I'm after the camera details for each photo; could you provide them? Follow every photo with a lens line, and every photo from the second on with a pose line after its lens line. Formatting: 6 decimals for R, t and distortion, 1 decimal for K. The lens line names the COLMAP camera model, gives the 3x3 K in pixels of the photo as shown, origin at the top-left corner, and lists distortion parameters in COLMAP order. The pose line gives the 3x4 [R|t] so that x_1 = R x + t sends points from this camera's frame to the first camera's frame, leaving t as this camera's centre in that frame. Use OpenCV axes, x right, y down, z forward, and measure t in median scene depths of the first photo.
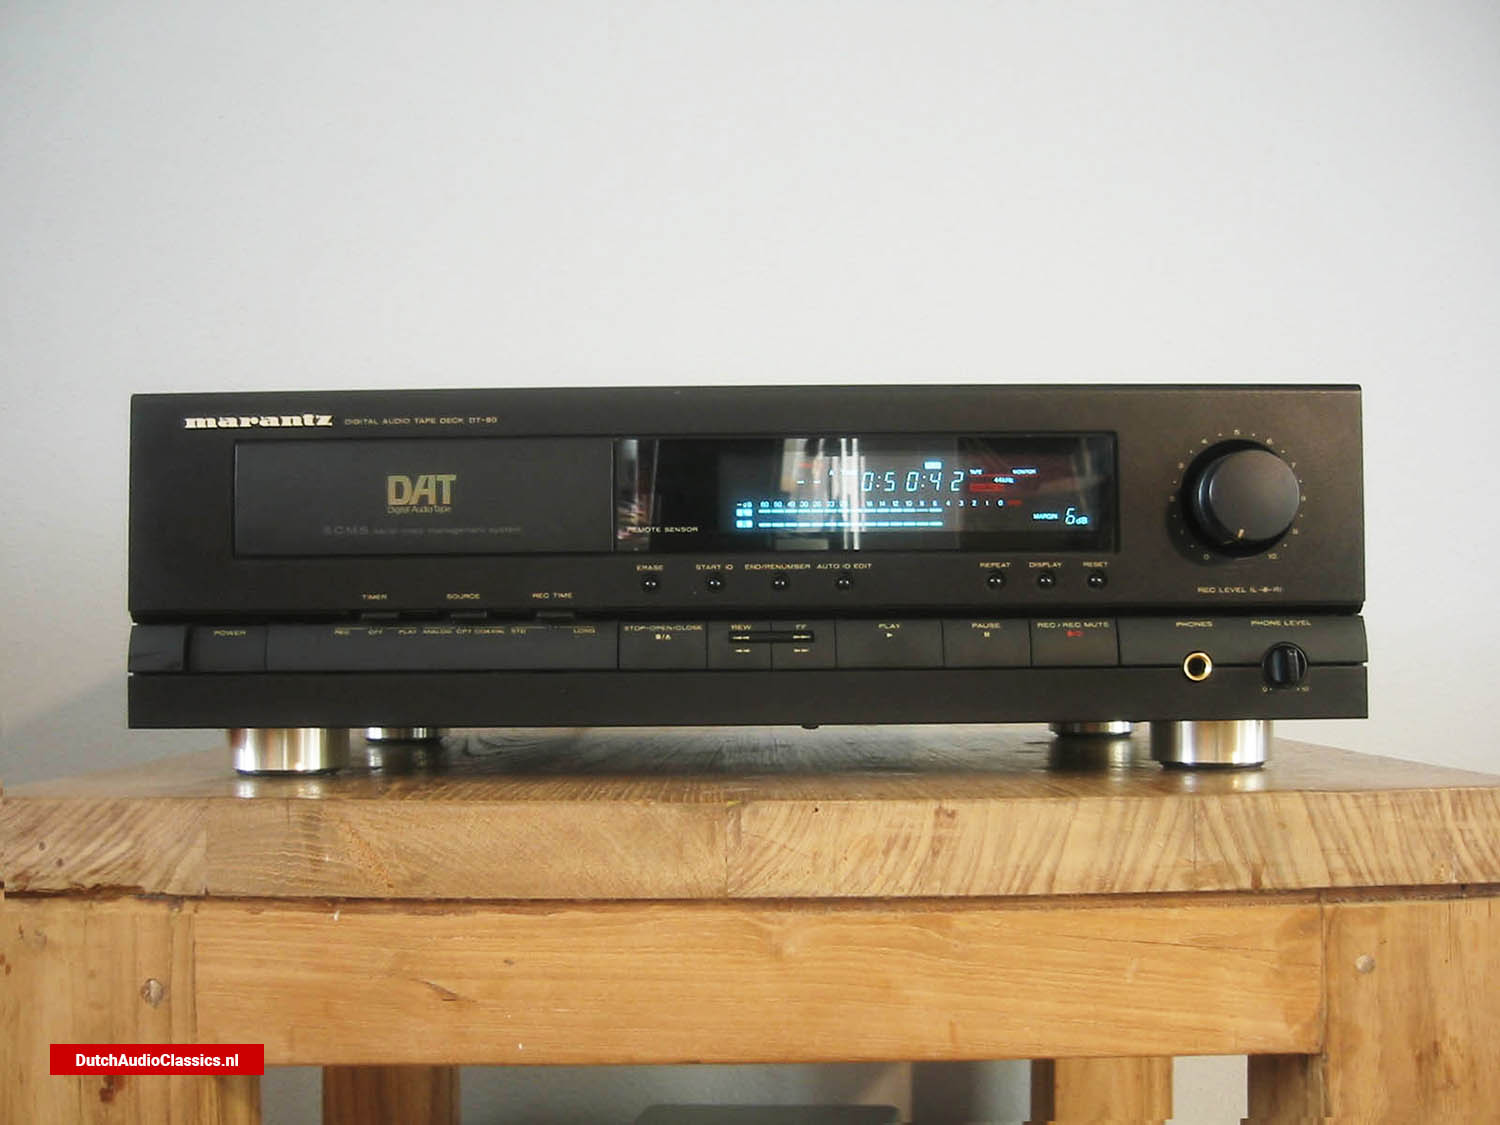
lens RADIAL K [[1598.3, 0, 742.2], [0, 1598.3, 617.5], [0, 0, 1]] dist [-0.125717, 0.087370]
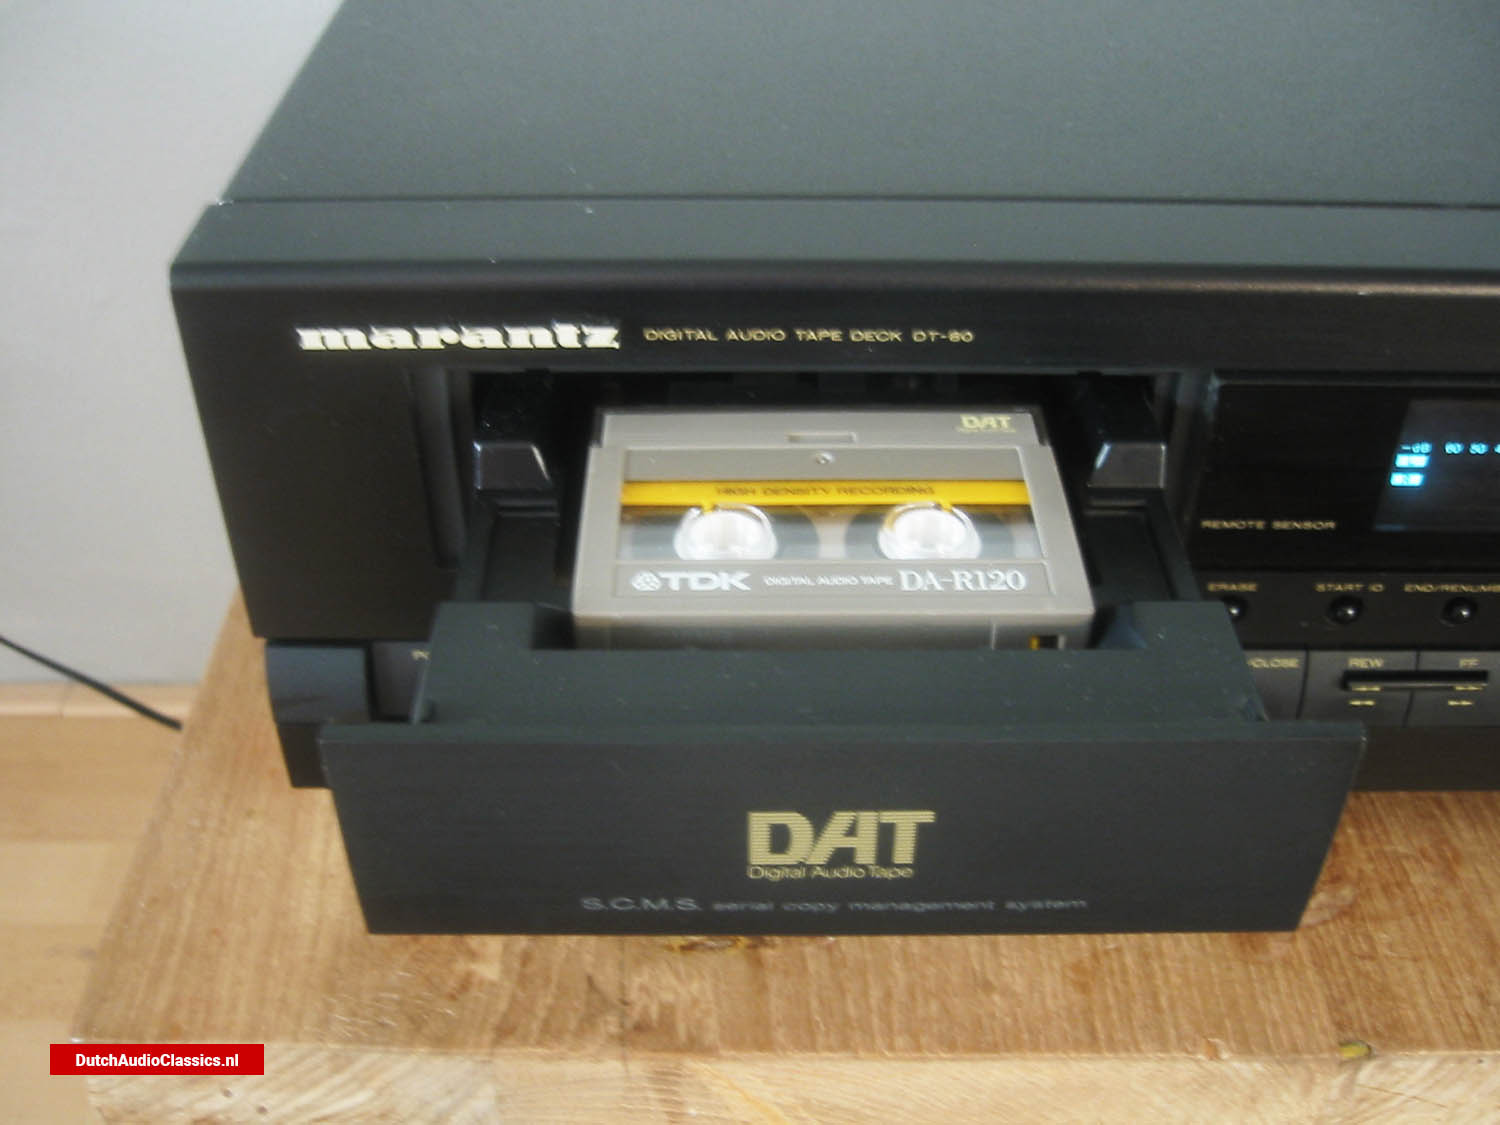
lens RADIAL K [[1598.3, 0, 742.2], [0, 1598.3, 617.5], [0, 0, 1]] dist [-0.125717, 0.087370]
pose [[0.999947, 0.010316, 0.000062, -0.244742], [-0.007821, 0.754214, 0.656582, -0.407645], [0.006727, -0.656547, 0.754255, 0.654491]]
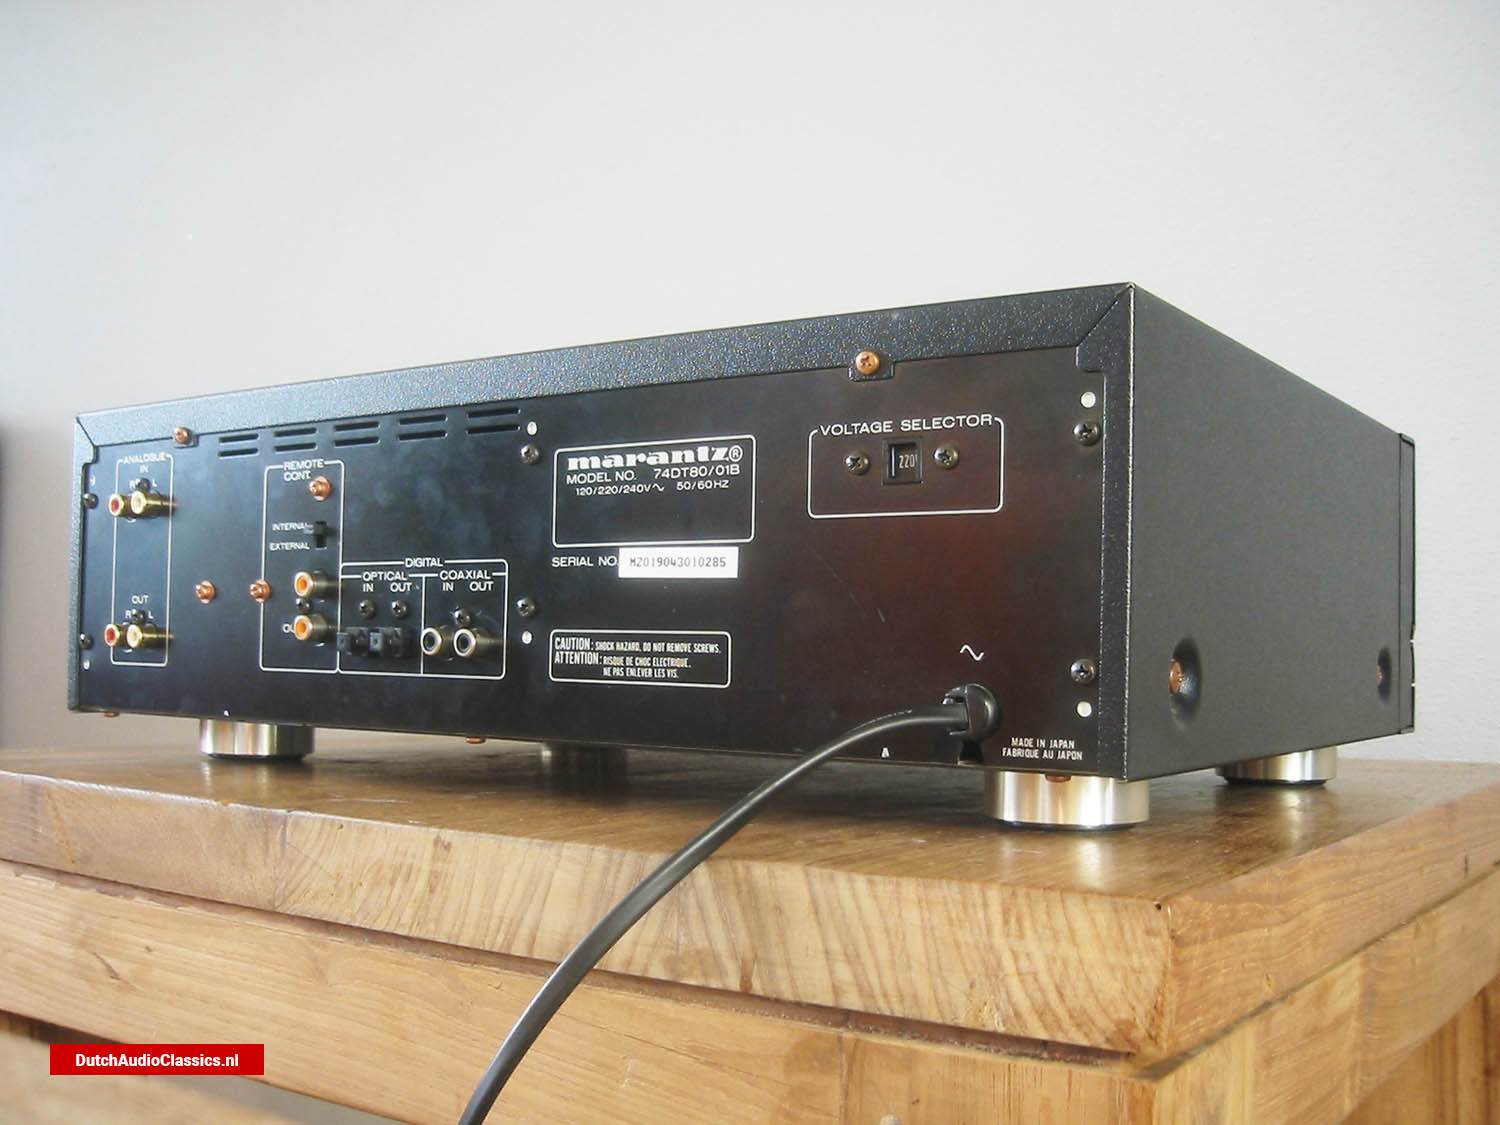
lens RADIAL K [[1598.3, 0, 742.2], [0, 1598.3, 617.5], [0, 0, 1]] dist [-0.125717, 0.087370]
pose [[0.818597, 0.011417, -0.574255, 0.742739], [-0.015888, 0.999870, -0.002770, 0.001768], [0.574149, 0.011391, 0.818672, 0.398287]]
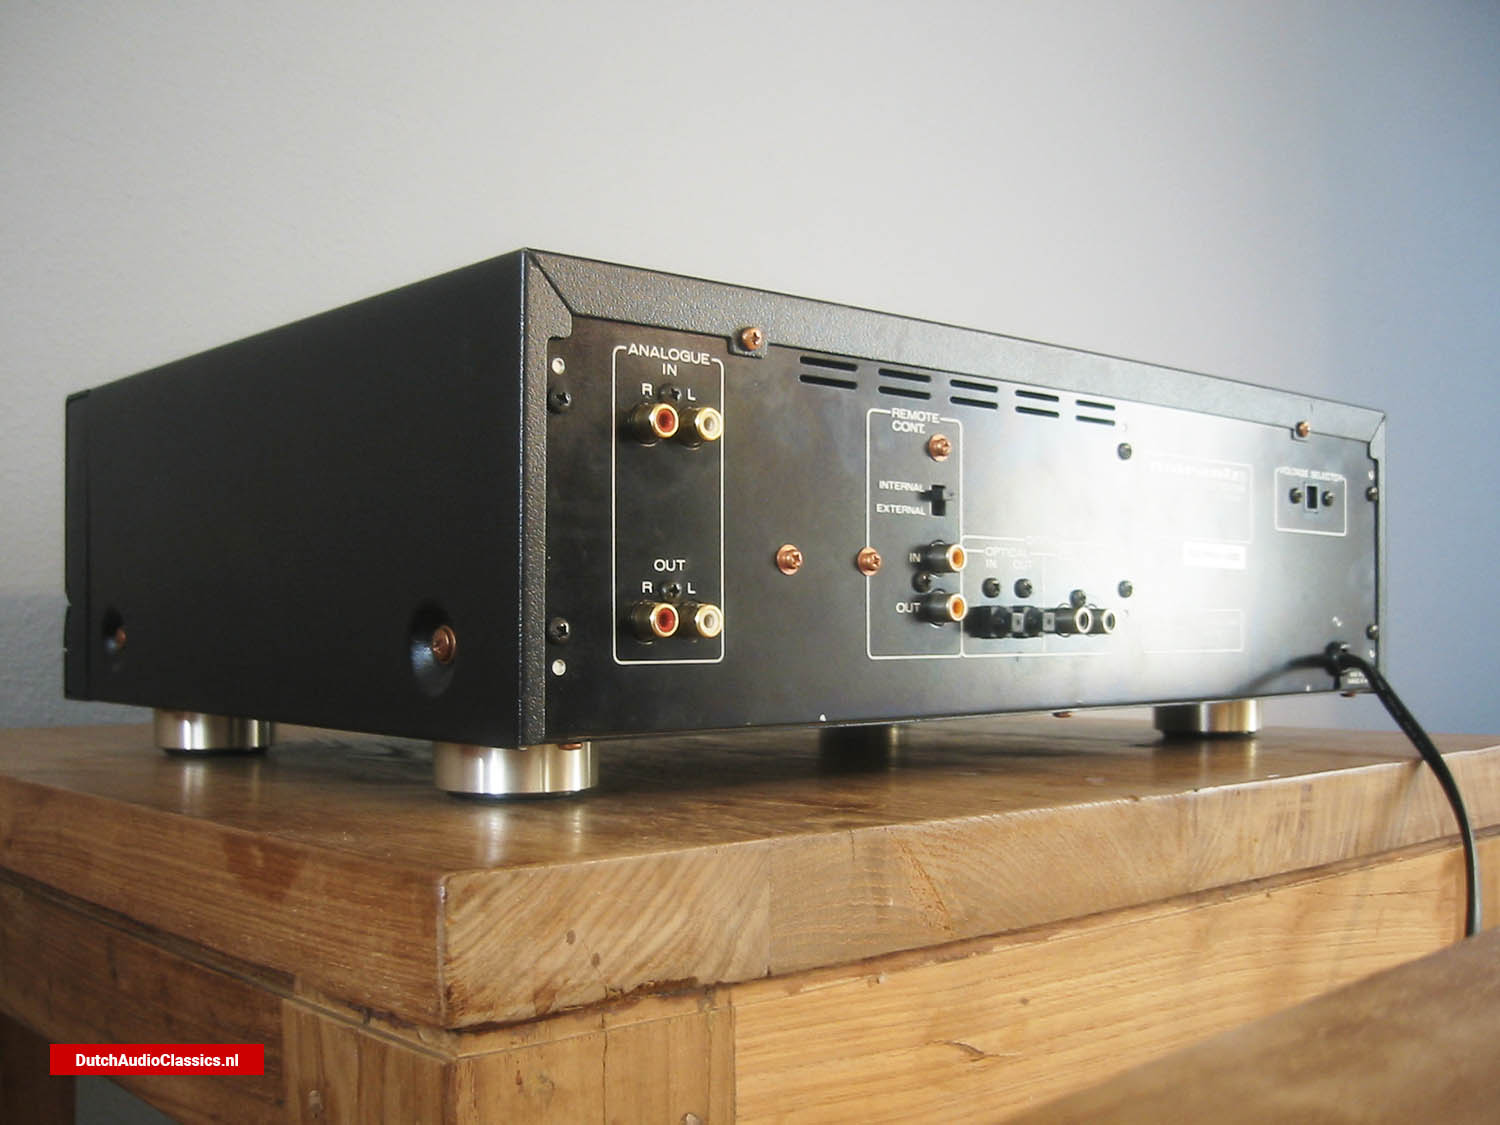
lens RADIAL K [[1598.3, 0, 742.2], [0, 1598.3, 617.5], [0, 0, 1]] dist [-0.125717, 0.087370]
pose [[0.752230, 0.009212, 0.658836, -0.815177], [-0.013969, 0.999900, 0.001967, 0.016233], [-0.658752, -0.010683, 0.752284, 0.478069]]
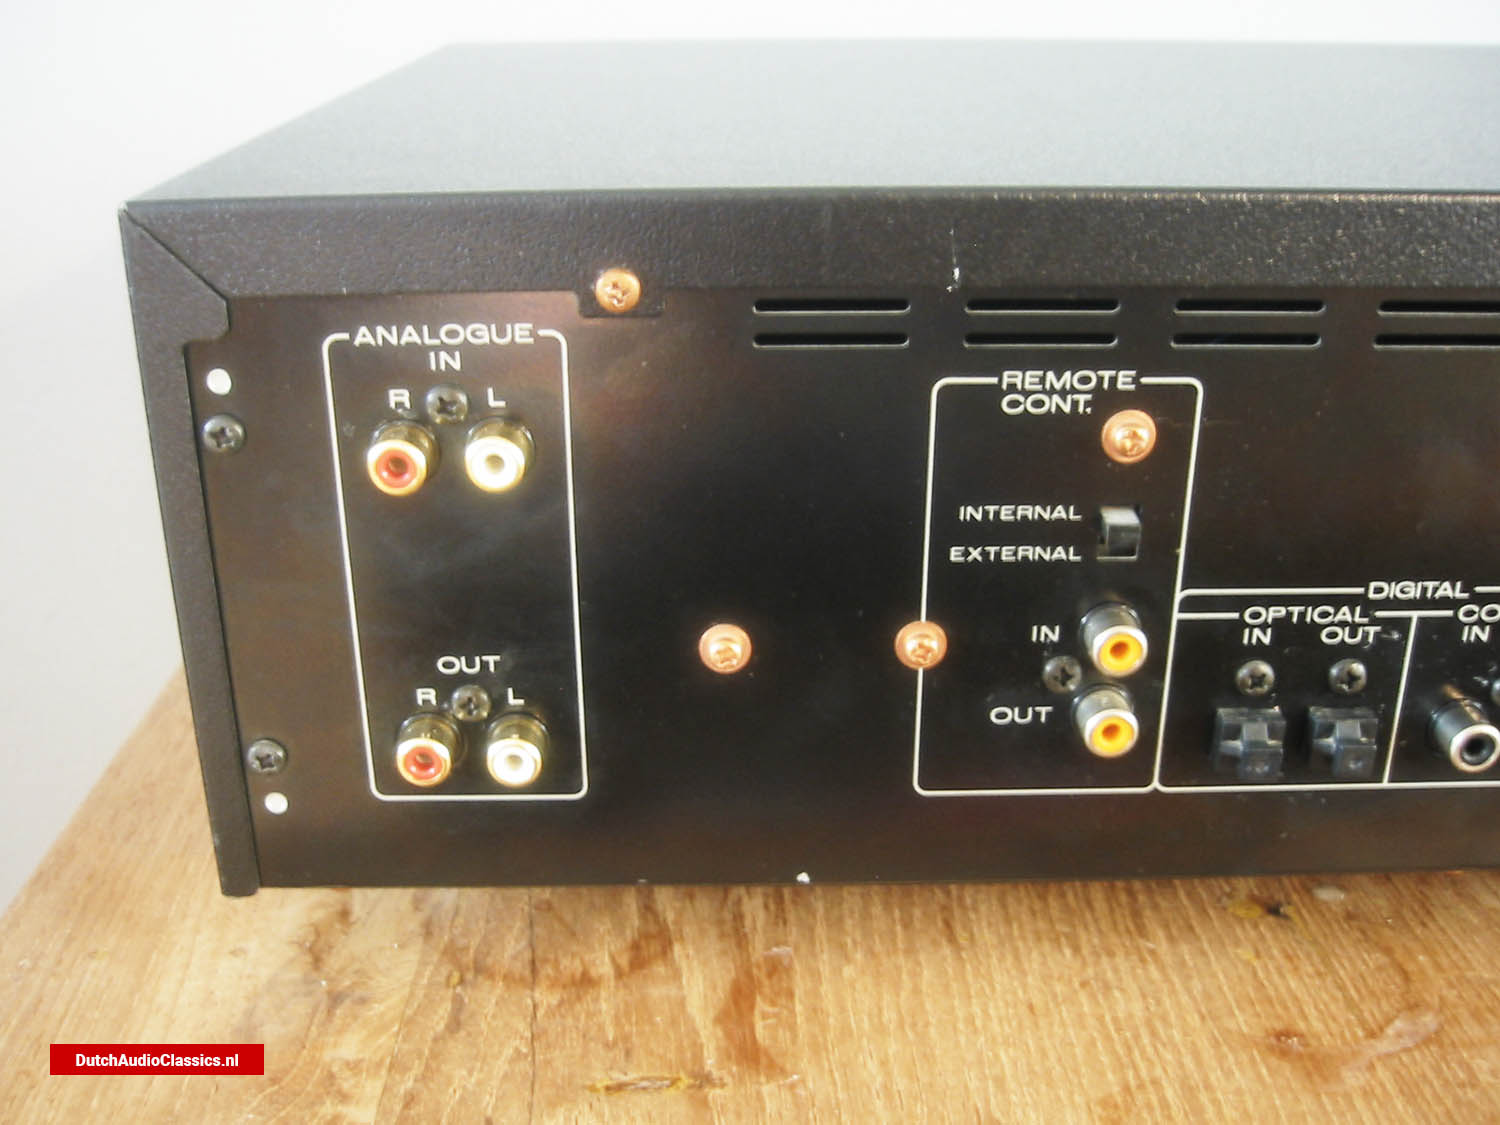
lens RADIAL K [[1598.3, 0, 742.2], [0, 1598.3, 617.5], [0, 0, 1]] dist [-0.125717, 0.087370]
pose [[0.999962, 0.000604, 0.008667, -0.228845], [-0.004180, 0.907938, 0.419083, -0.234955], [-0.007616, -0.419103, 0.907907, 0.653357]]
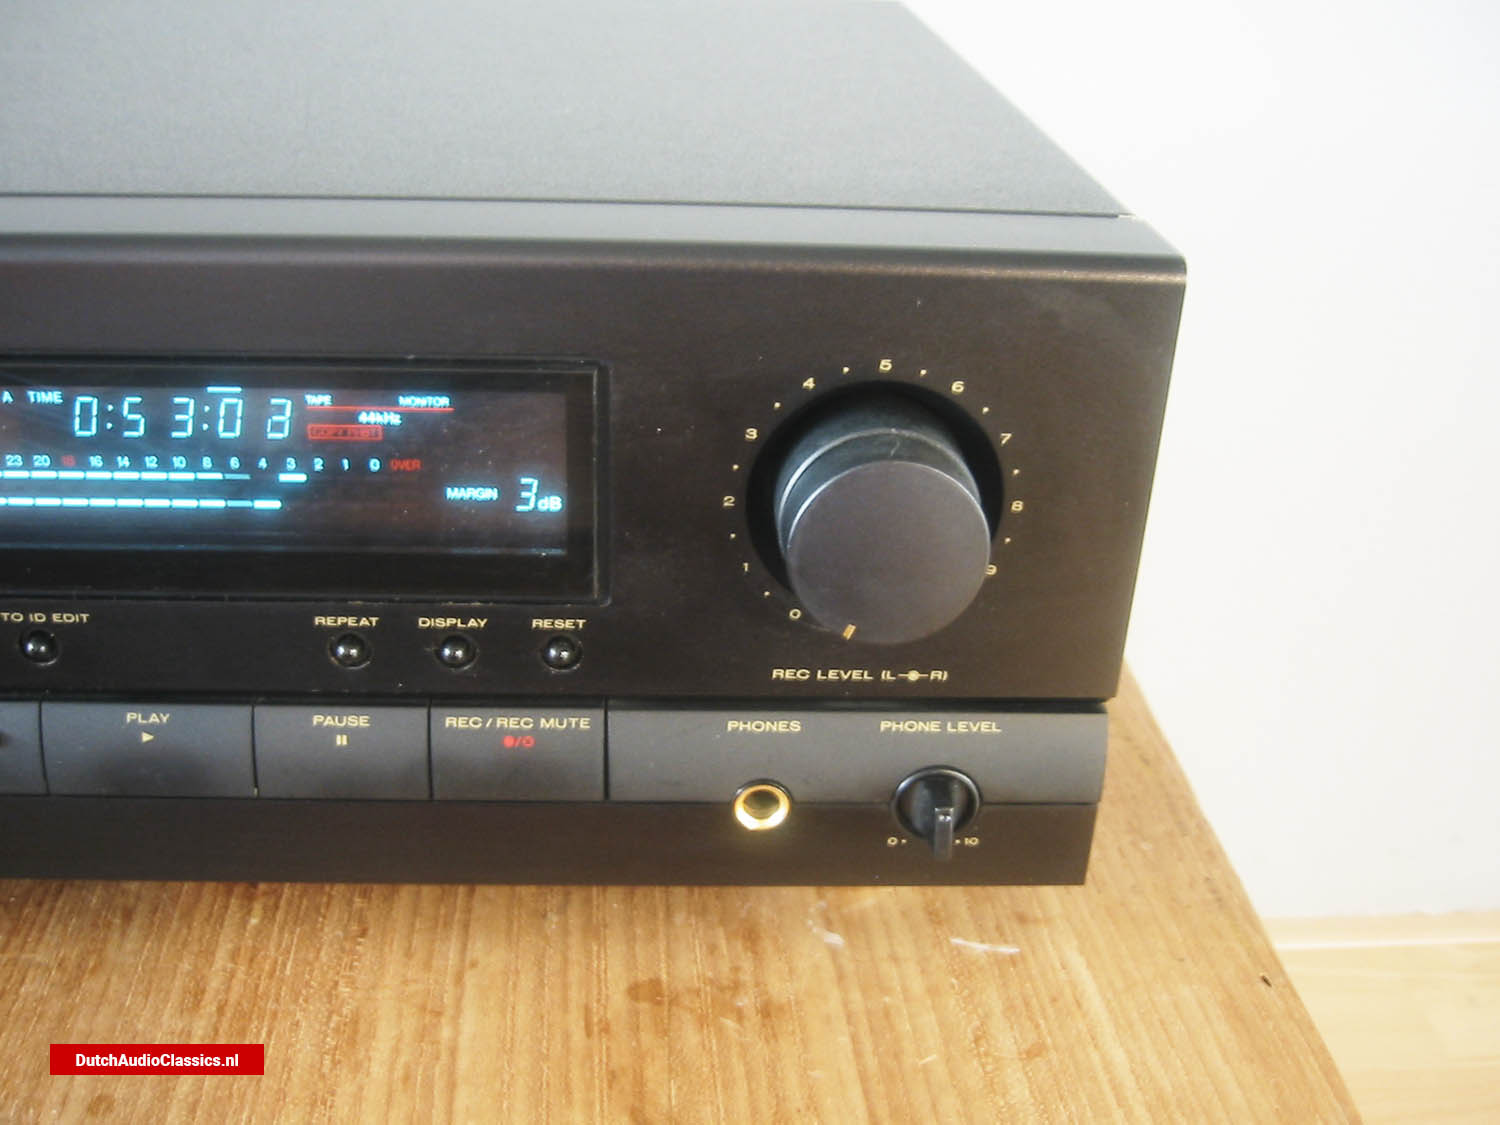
lens RADIAL K [[1598.3, 0, 742.2], [0, 1598.3, 617.5], [0, 0, 1]] dist [-0.125717, 0.087370]
pose [[0.998063, 0.019217, 0.059165, 0.274945], [-0.045858, 0.869935, 0.491030, -0.301222], [-0.042033, -0.492792, 0.869131, 0.642341]]
